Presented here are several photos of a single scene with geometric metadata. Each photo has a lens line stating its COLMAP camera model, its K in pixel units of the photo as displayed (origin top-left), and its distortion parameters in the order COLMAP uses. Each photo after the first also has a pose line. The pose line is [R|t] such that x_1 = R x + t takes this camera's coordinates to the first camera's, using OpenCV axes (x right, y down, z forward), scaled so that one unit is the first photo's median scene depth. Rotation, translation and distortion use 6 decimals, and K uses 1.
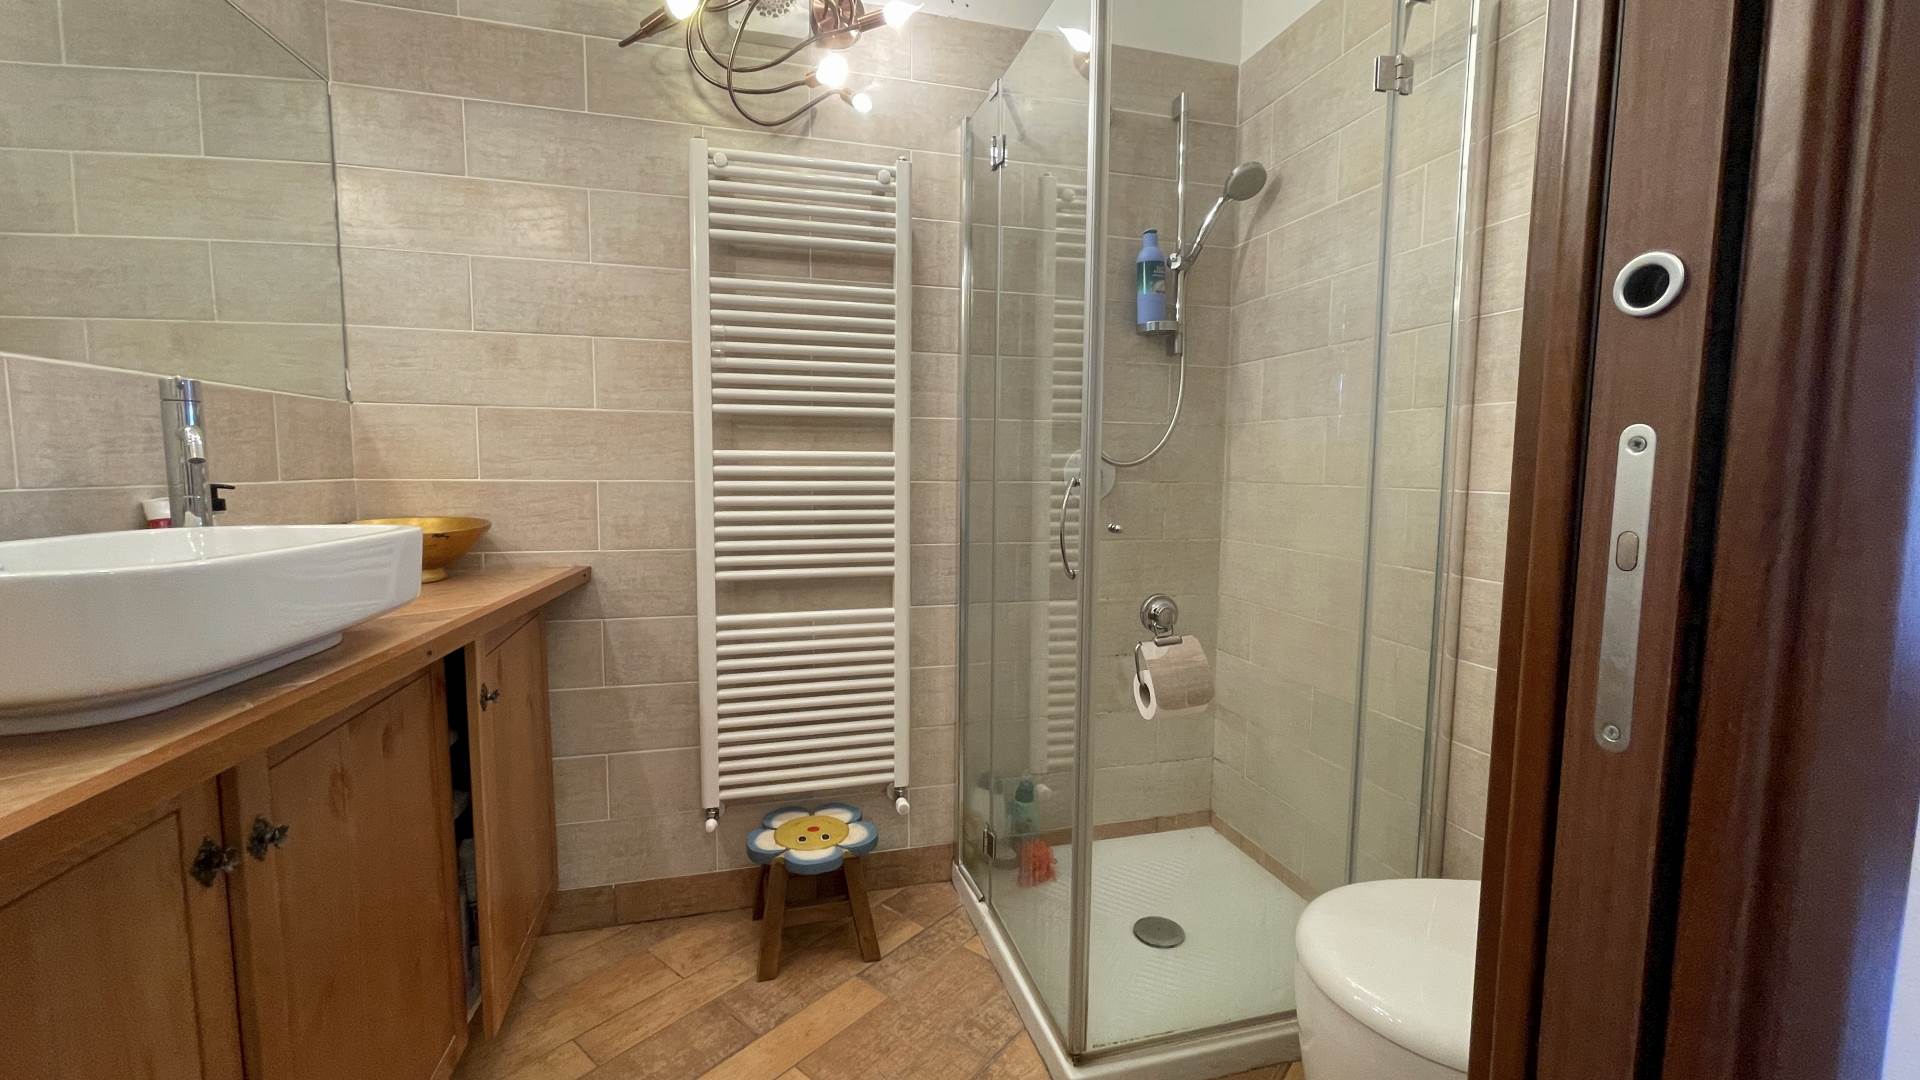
lens RADIAL K [[774.6, 0, 953.2], [0, 774.6, 534.6], [0, 0, 1]] dist [-0.002733, -0.000198]
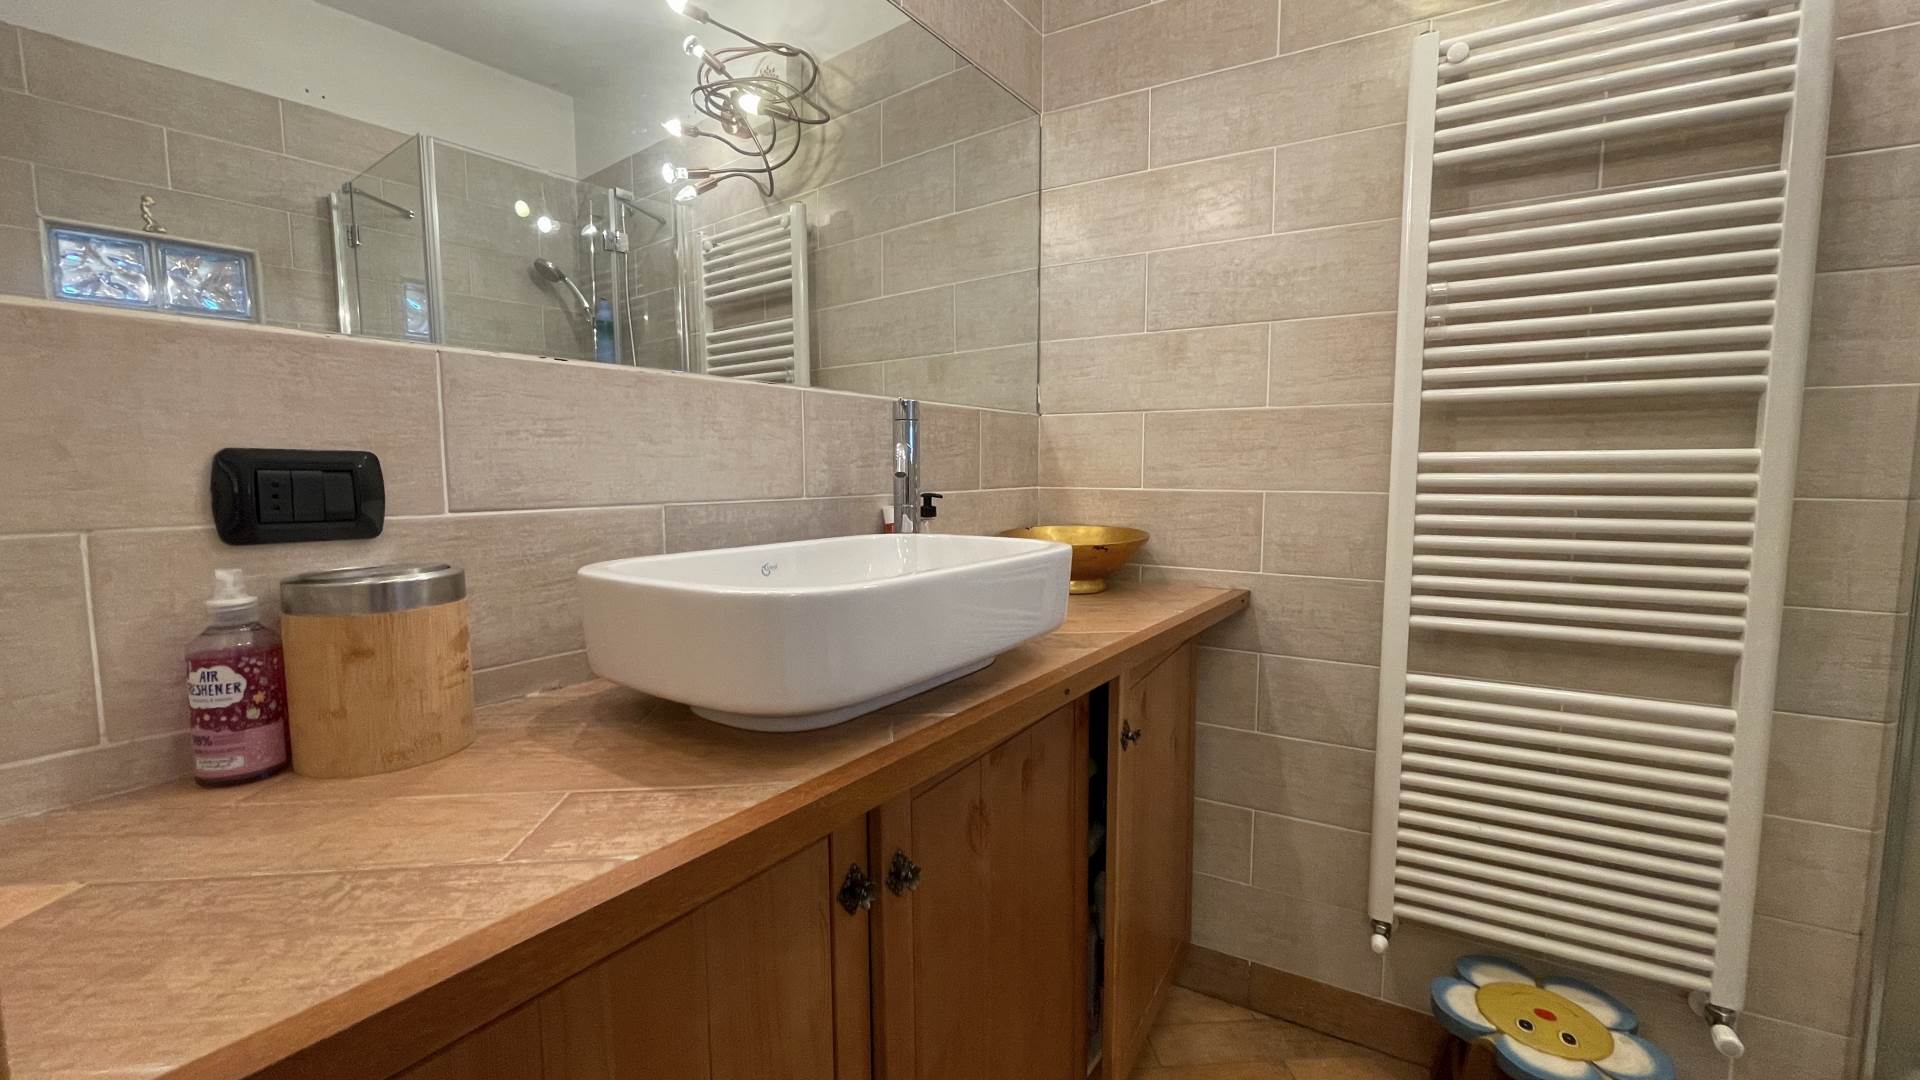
lens RADIAL K [[774.6, 0, 953.2], [0, 774.6, 534.6], [0, 0, 1]] dist [-0.002733, -0.000198]
pose [[0.693206, 0.055179, -0.718624, -0.078543], [-0.056656, 0.998152, 0.021990, -0.020557], [0.718509, 0.025471, 0.695051, 0.157323]]
